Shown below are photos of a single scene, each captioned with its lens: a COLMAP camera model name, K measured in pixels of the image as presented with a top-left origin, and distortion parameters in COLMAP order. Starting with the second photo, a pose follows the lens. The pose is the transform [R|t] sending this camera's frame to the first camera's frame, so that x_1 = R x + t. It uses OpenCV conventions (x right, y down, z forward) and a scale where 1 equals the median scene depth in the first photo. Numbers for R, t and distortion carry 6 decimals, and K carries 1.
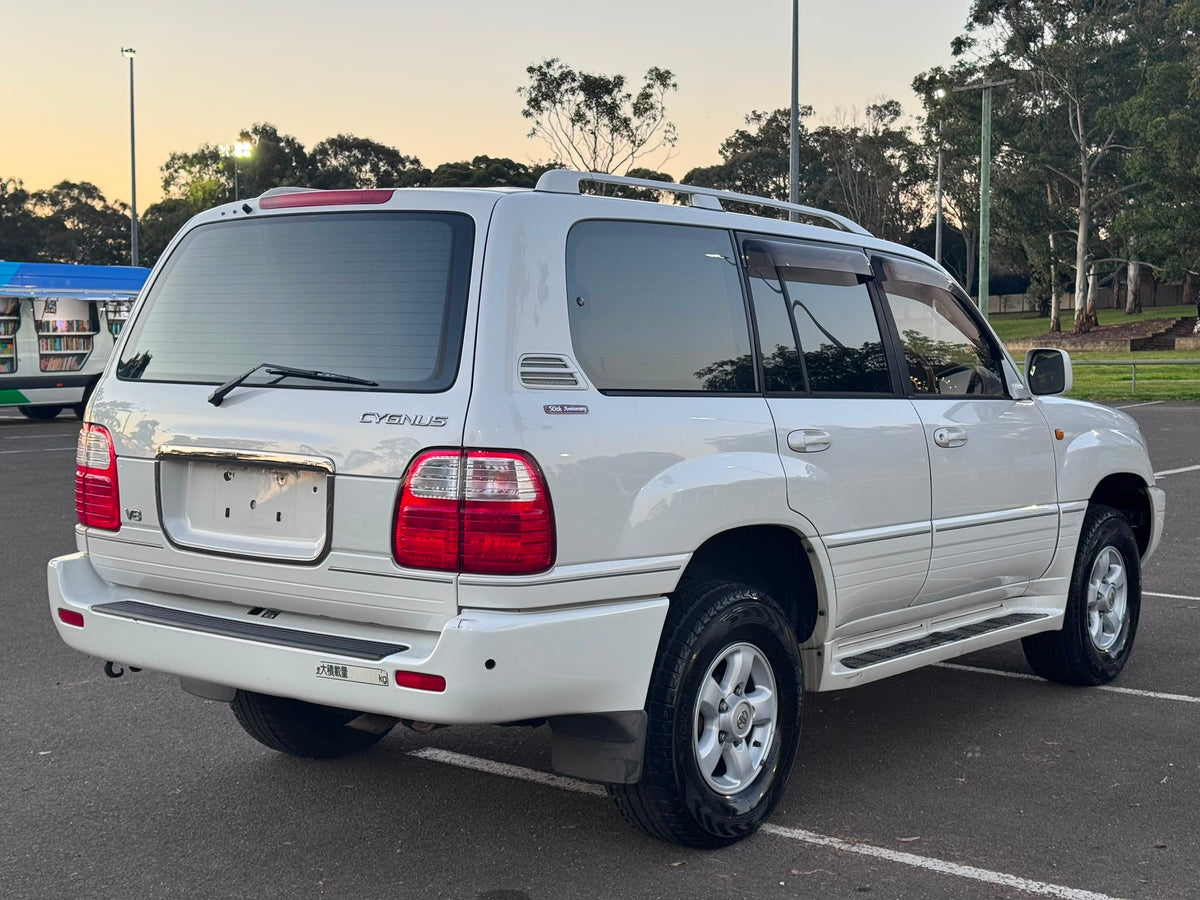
lens RADIAL K [[1665.8, 0, 602.7], [0, 1665.8, 449.4], [0, 0, 1]] dist [0.123575, 0.000000]
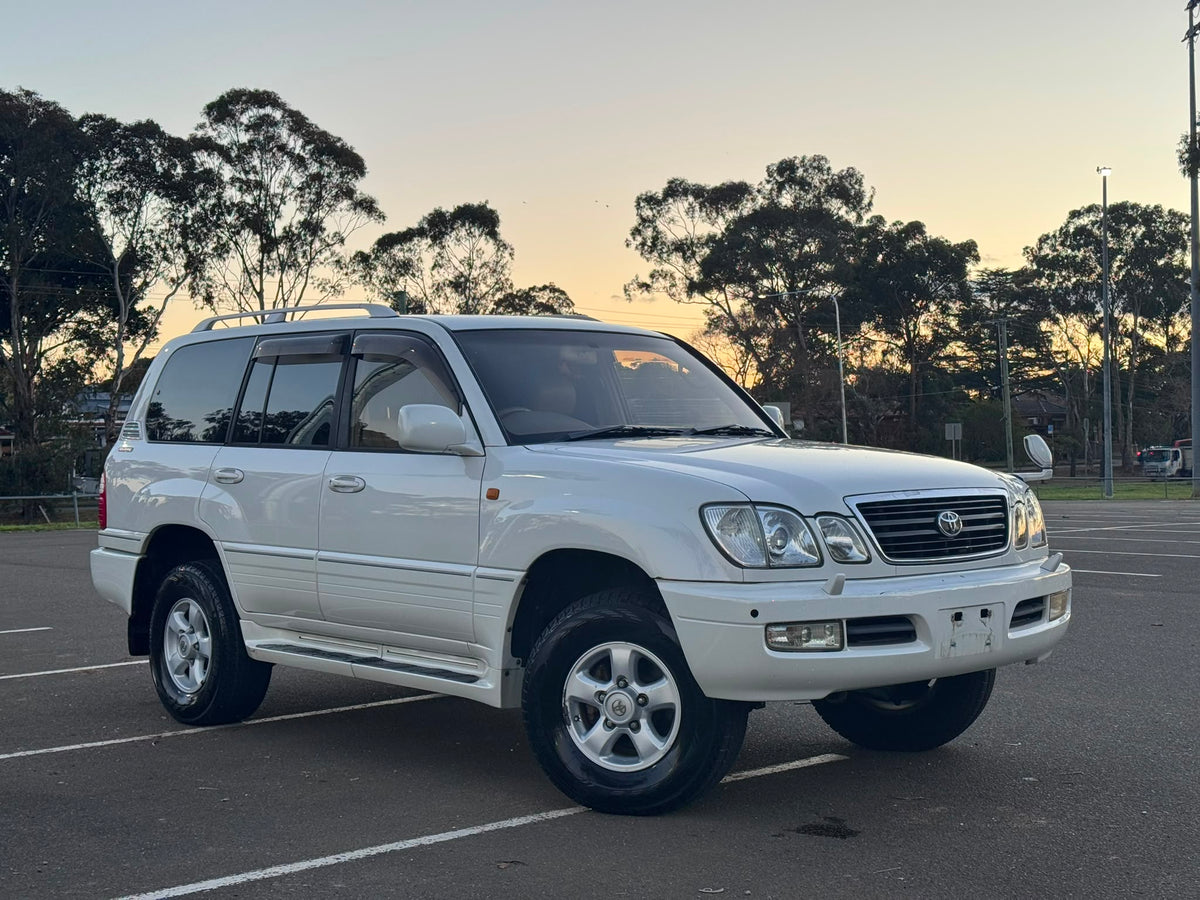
lens RADIAL K [[1676.5, 0, 611.4], [0, 1676.5, 435.3], [0, 0, 1]] dist [0.123413, 0.000000]
pose [[-0.165911, -0.010271, -0.986087, 1.558899], [-0.054787, 0.998497, -0.001183, -0.058767], [0.984618, 0.053829, -0.166224, 1.602817]]
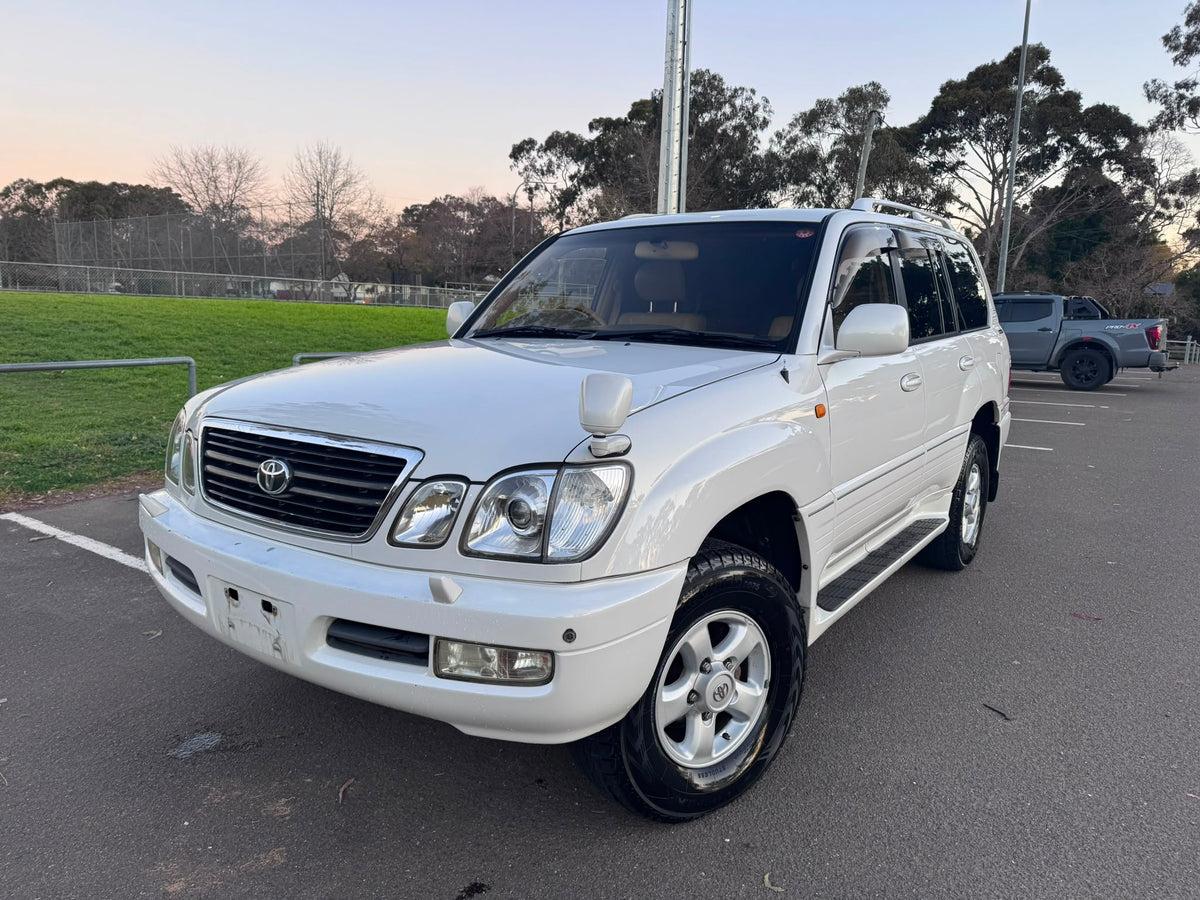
lens RADIAL K [[847.1, 0, 599.2], [0, 847.1, 446.8], [0, 0, 1]] dist [0.045853, -0.055841]
pose [[-0.999208, -0.010831, -0.038288, 0.227735], [-0.019425, 0.972570, 0.231799, -0.131148], [0.034728, 0.232359, -0.972010, 2.068077]]
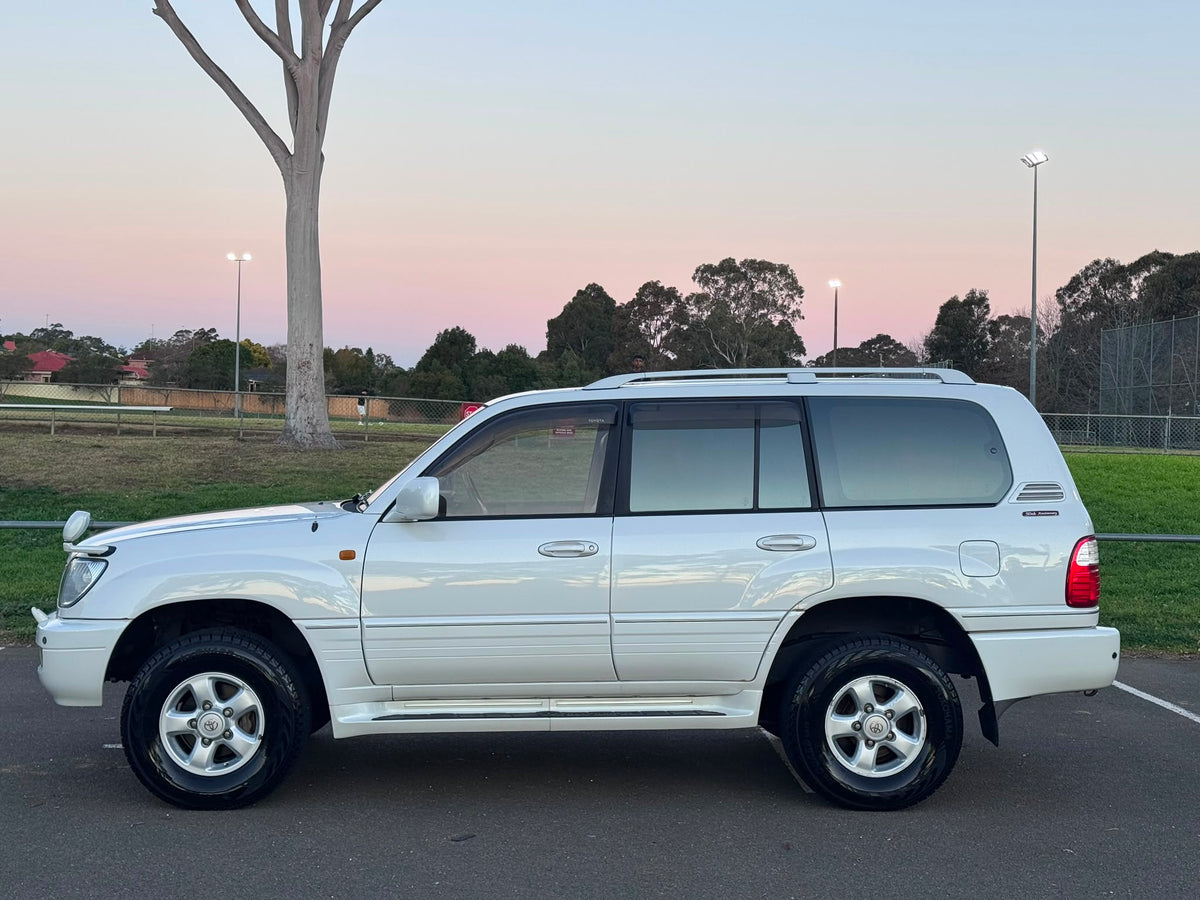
lens RADIAL K [[1676.5, 0, 593.8], [0, 1676.5, 457.3], [0, 0, 1]] dist [0.123413, 0.000000]
pose [[-0.636432, -0.015537, 0.771176, -1.178028], [0.044558, 0.997387, 0.056867, -0.187981], [-0.770045, 0.070554, -0.634076, 2.290124]]
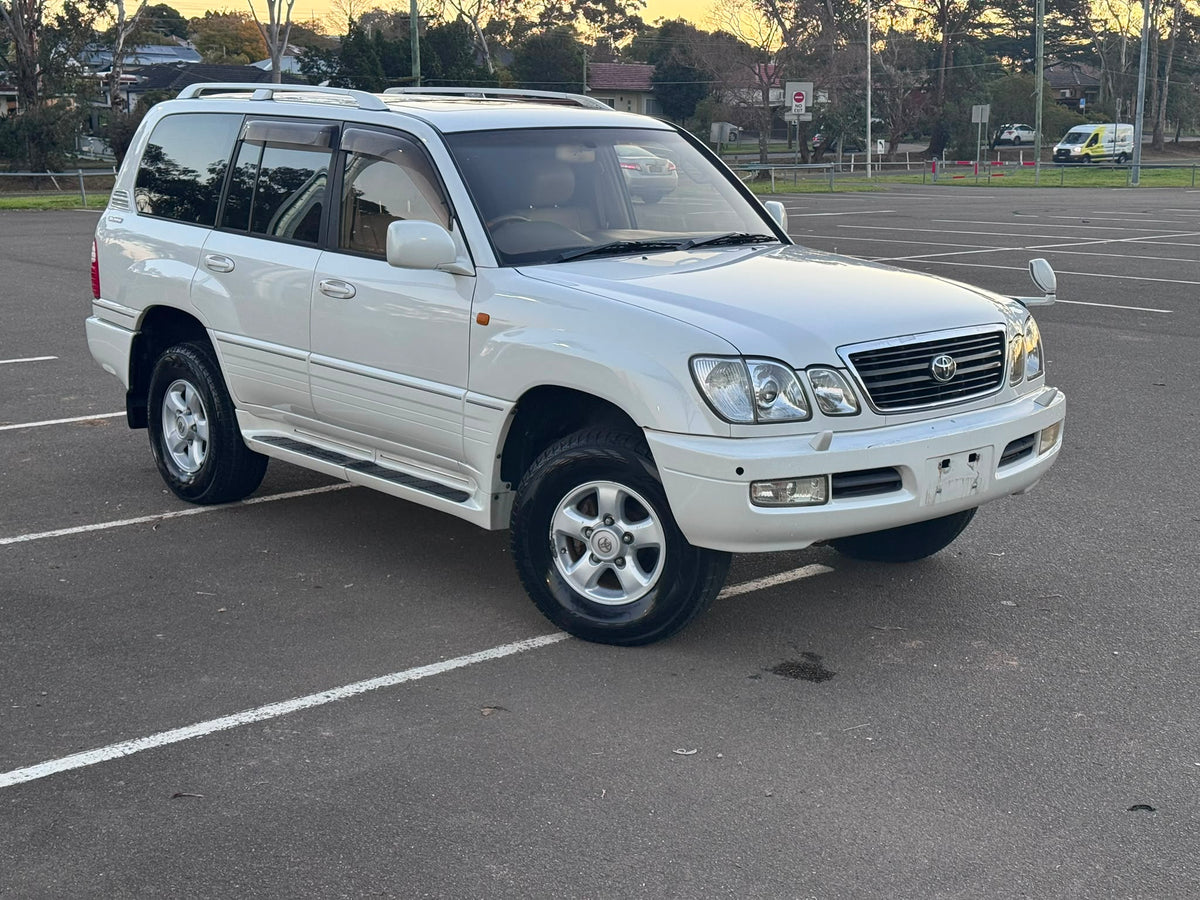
lens RADIAL K [[1676.5, 0, 608.7], [0, 1676.5, 443.6], [0, 0, 1]] dist [0.123413, 0.000000]
pose [[-0.178327, 0.185866, -0.966257, 1.531602], [-0.074009, 0.976682, 0.201530, -0.175759], [0.981184, 0.107450, -0.160413, 1.608224]]
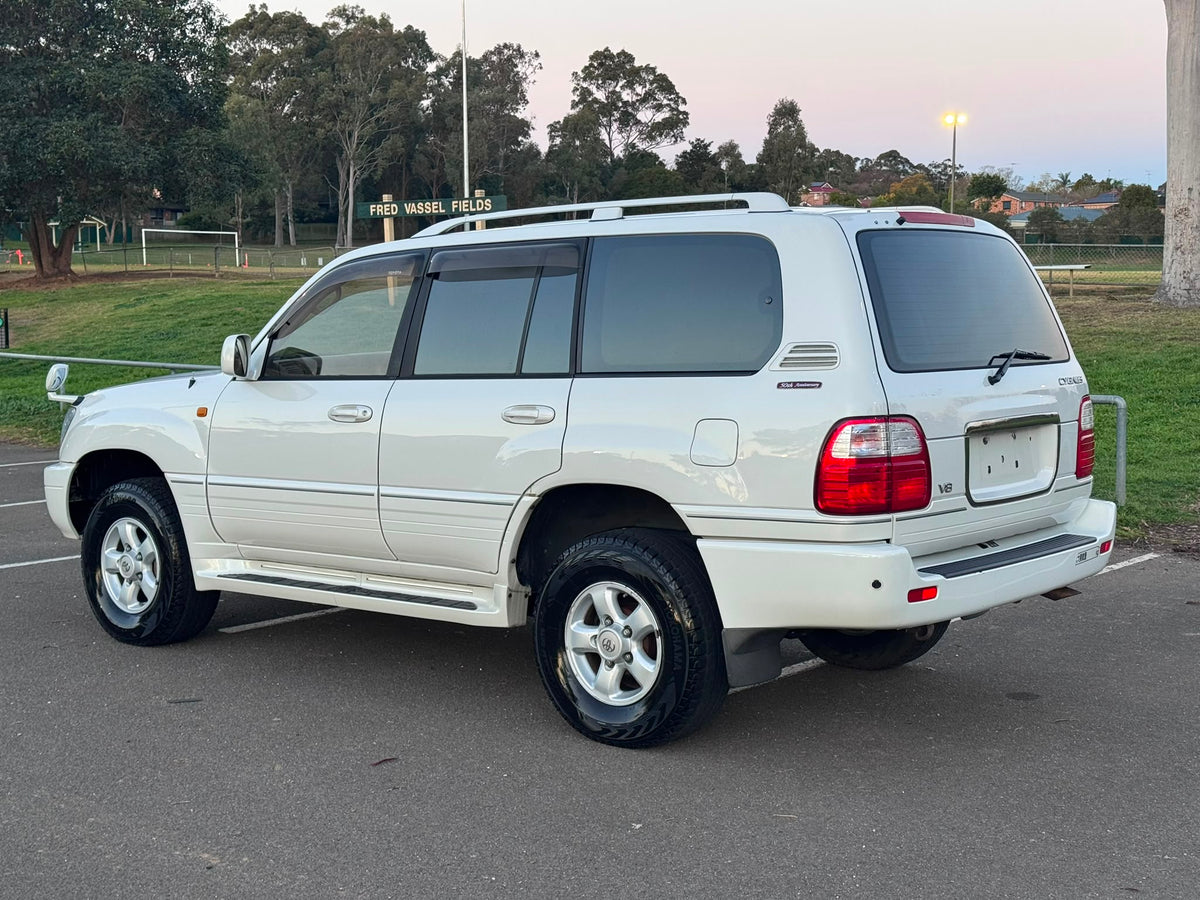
lens RADIAL K [[1665.8, 0, 606.4], [0, 1665.8, 446.3], [0, 0, 1]] dist [0.123575, 0.000000]
pose [[0.034018, -0.088505, 0.995495, -1.365856], [0.076307, 0.993394, 0.085711, -0.100336], [-0.996504, 0.073047, 0.040547, 1.141756]]
